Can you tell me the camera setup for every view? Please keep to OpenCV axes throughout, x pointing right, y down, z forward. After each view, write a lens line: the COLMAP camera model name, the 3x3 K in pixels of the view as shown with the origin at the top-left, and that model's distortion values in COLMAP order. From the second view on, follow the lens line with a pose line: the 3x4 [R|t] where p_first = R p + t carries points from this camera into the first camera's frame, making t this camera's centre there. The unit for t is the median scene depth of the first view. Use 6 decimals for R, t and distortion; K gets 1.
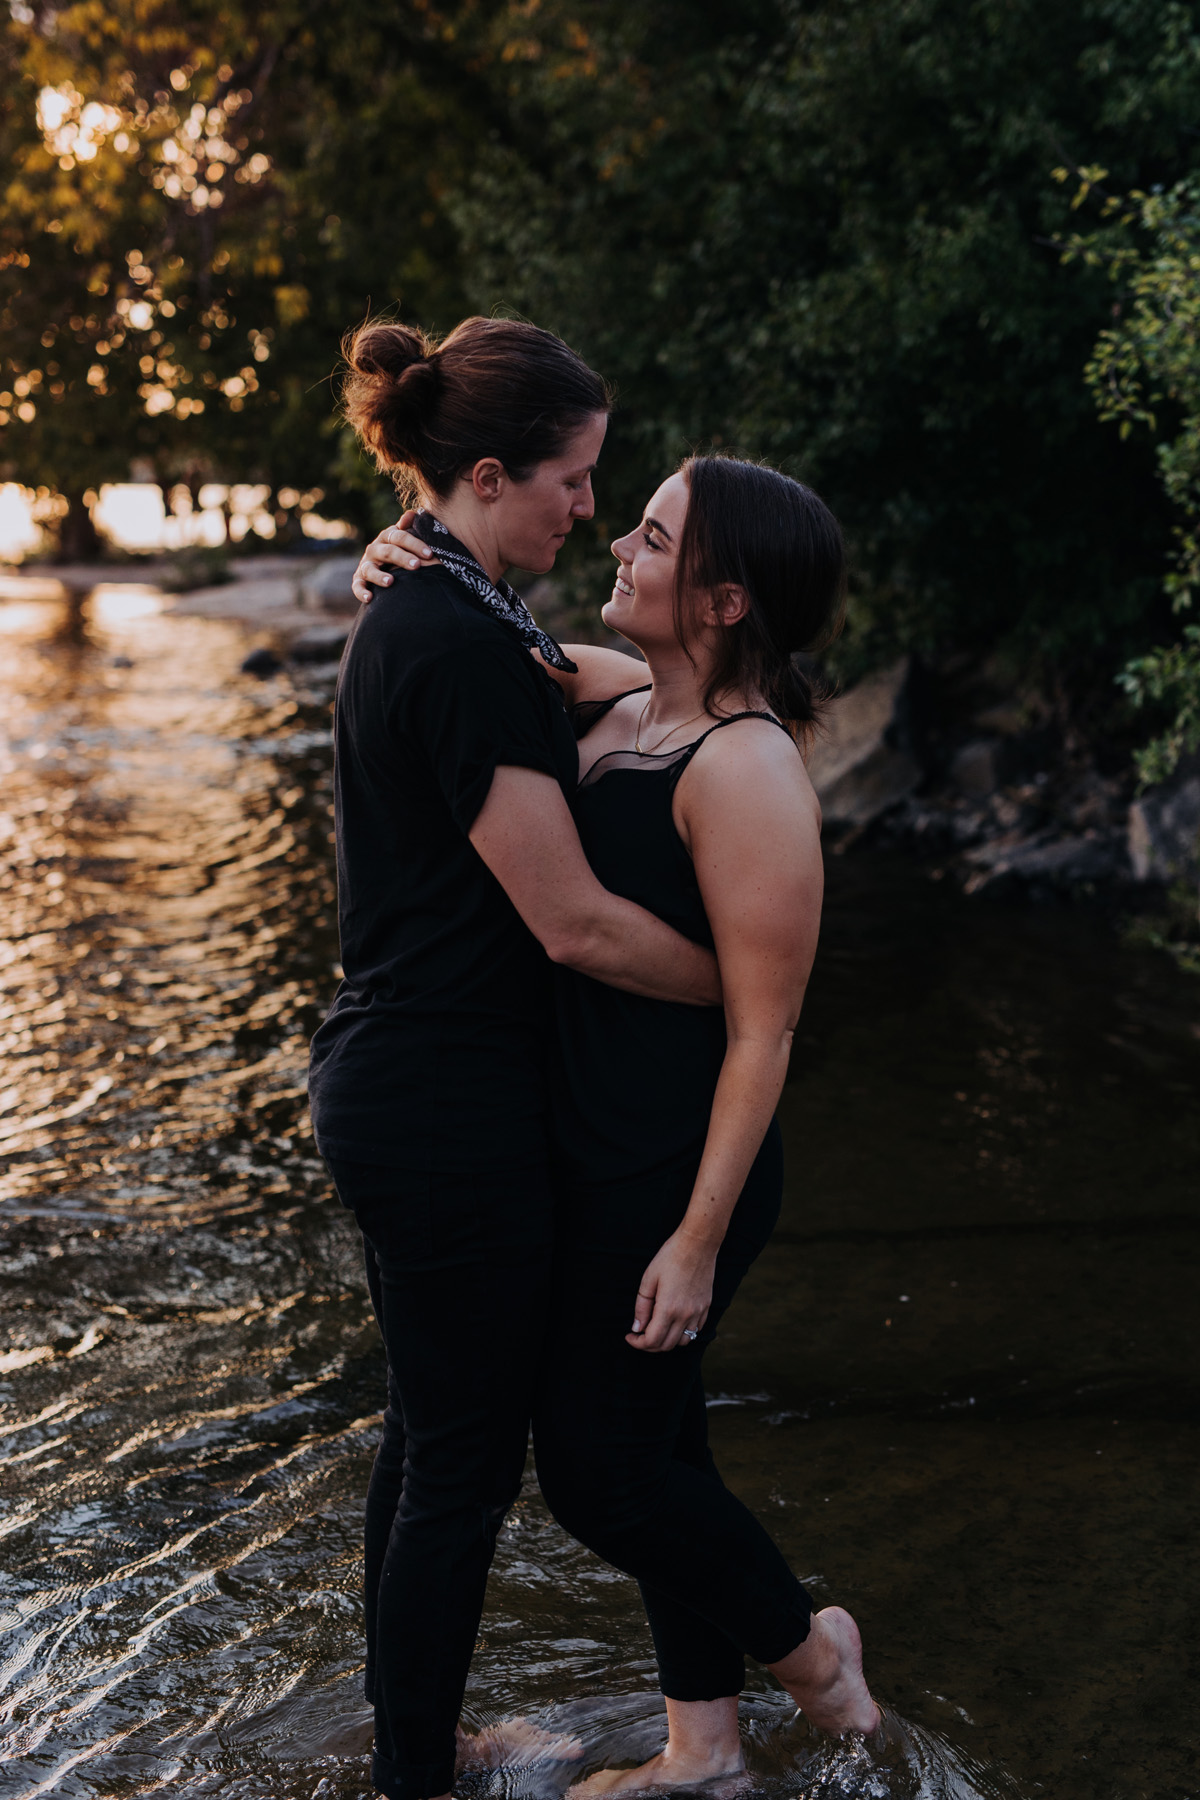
lens RADIAL K [[2616.9, 0, 648.3], [0, 2616.9, 808.0], [0, 0, 1]] dist [-0.117361, 0.122916]
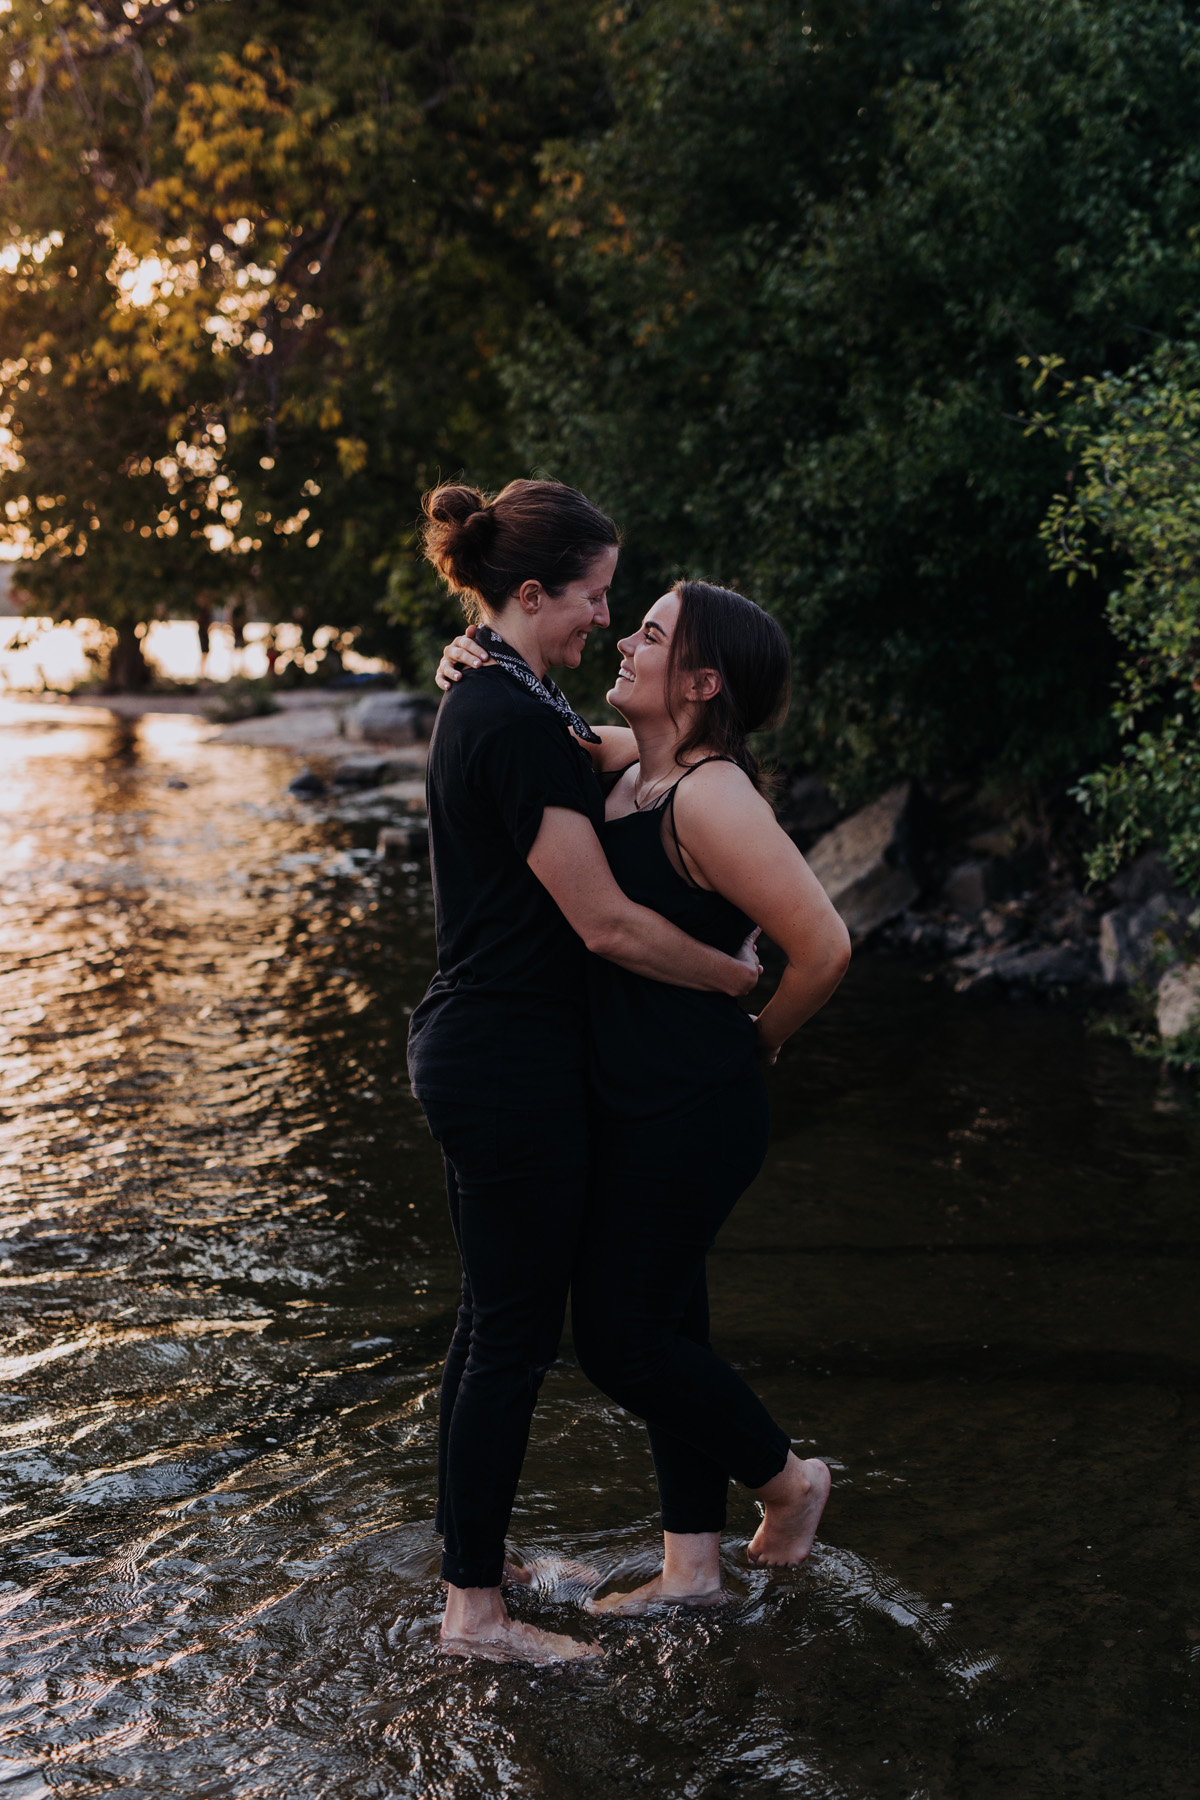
lens RADIAL K [[2574.9, 0, 600.0], [0, 2574.9, 900.0], [0, 0, 1]] dist [-0.145187, 0.124011]
pose [[0.999433, 0.018880, -0.027890, 0.001675], [-0.019365, 0.999665, -0.017200, 0.015280], [0.027556, 0.017730, 0.999463, -0.100360]]
